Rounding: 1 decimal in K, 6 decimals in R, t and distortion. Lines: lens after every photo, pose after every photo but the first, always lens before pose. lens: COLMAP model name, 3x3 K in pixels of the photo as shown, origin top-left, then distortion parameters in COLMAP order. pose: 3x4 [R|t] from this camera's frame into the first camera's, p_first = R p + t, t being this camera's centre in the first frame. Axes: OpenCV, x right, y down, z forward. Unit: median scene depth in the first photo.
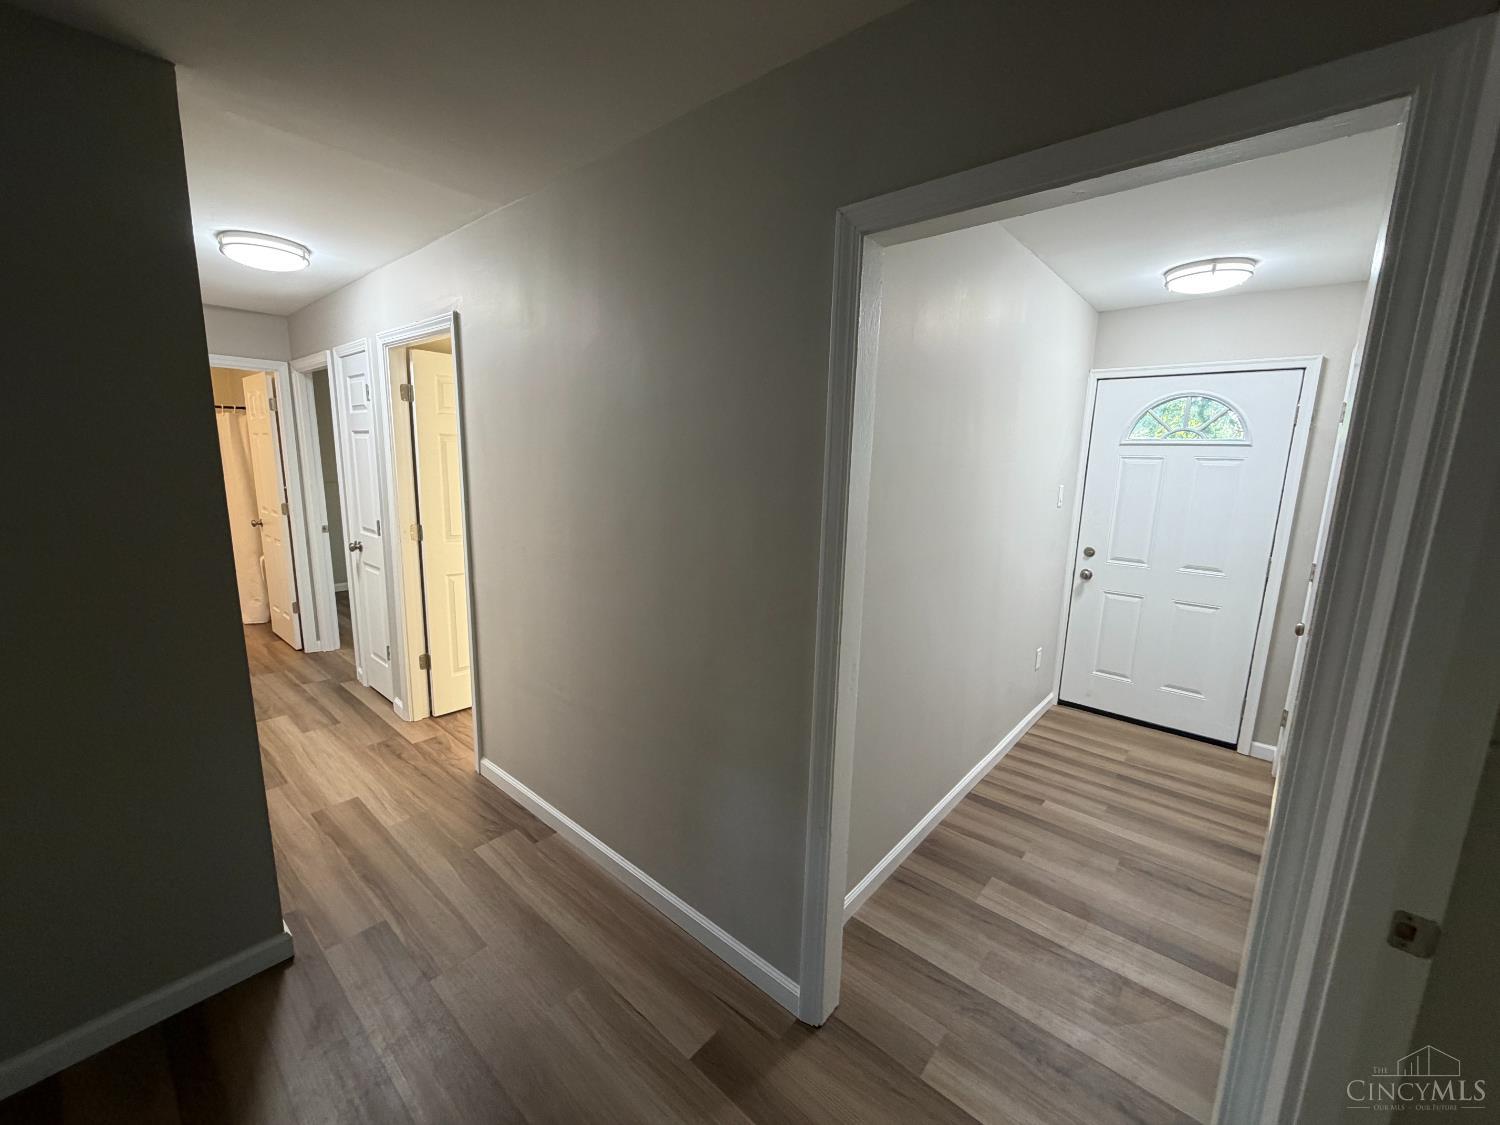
lens RADIAL K [[591.4, 0, 749.1], [0, 591.4, 558.8], [0, 0, 1]] dist [0.000163, -0.000078]
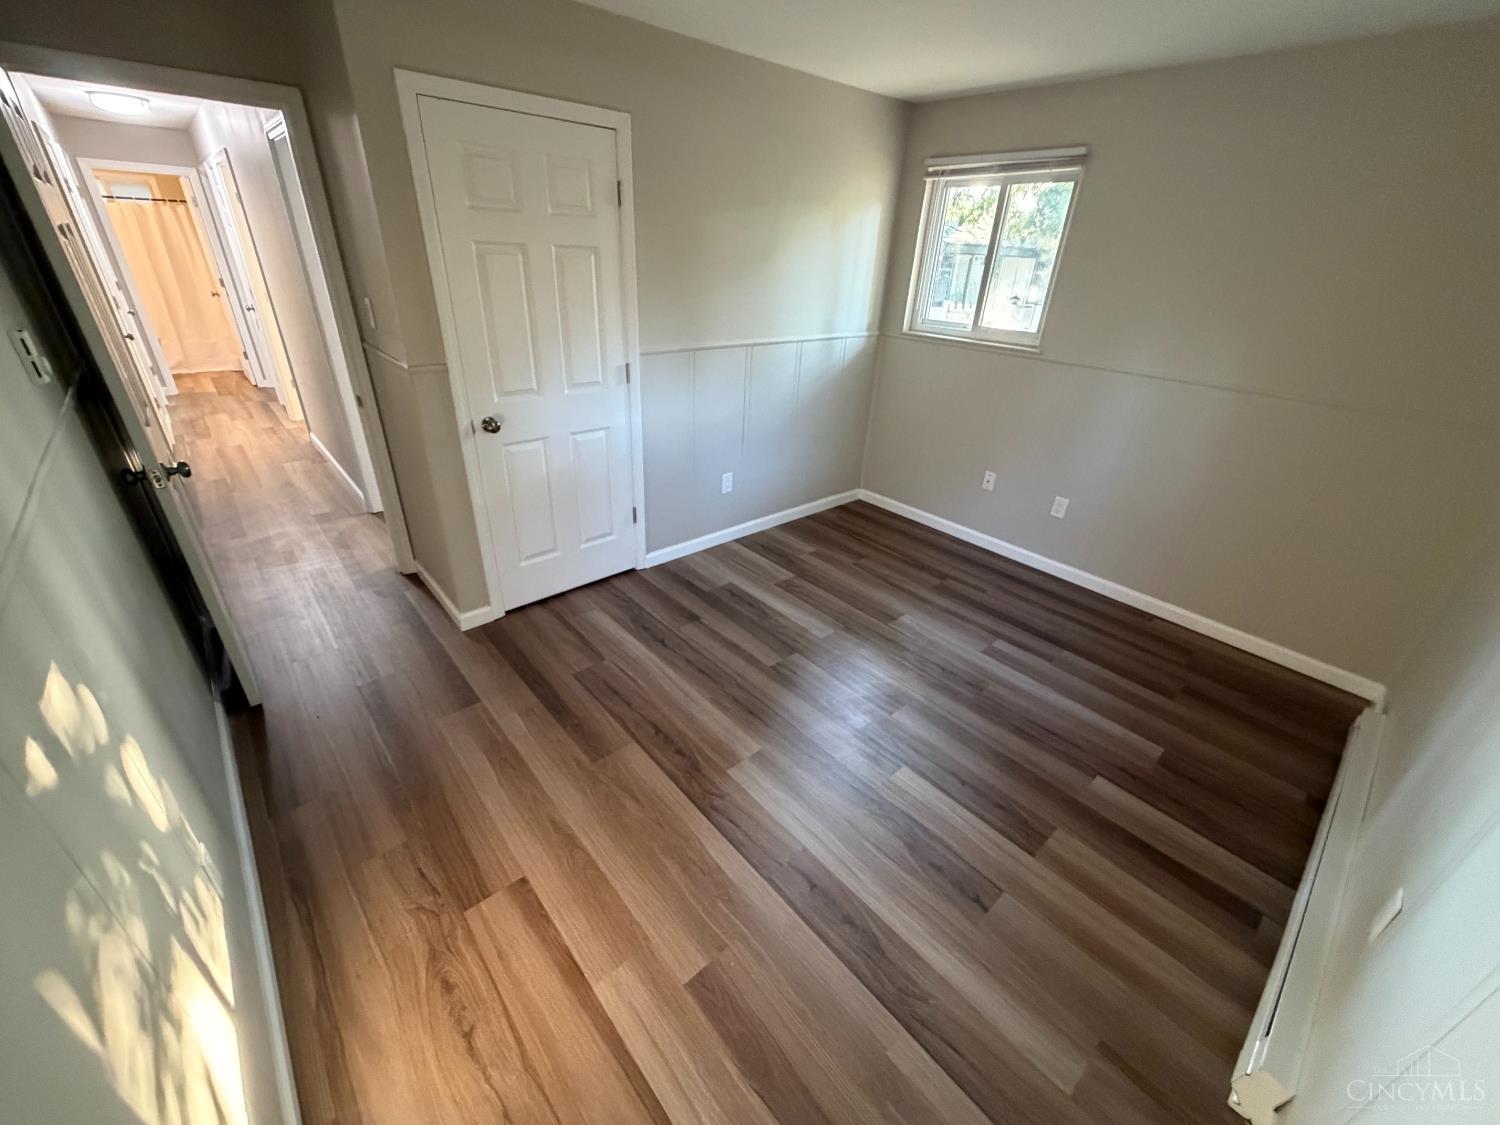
lens RADIAL K [[591.4, 0, 751.6], [0, 591.4, 556.8], [0, 0, 1]] dist [0.000163, -0.000078]
pose [[0.991676, 0.076222, -0.103771, 1.173850], [-0.041977, 0.953305, 0.299076, 0.114249], [0.121722, -0.292231, 0.948570, -0.692544]]
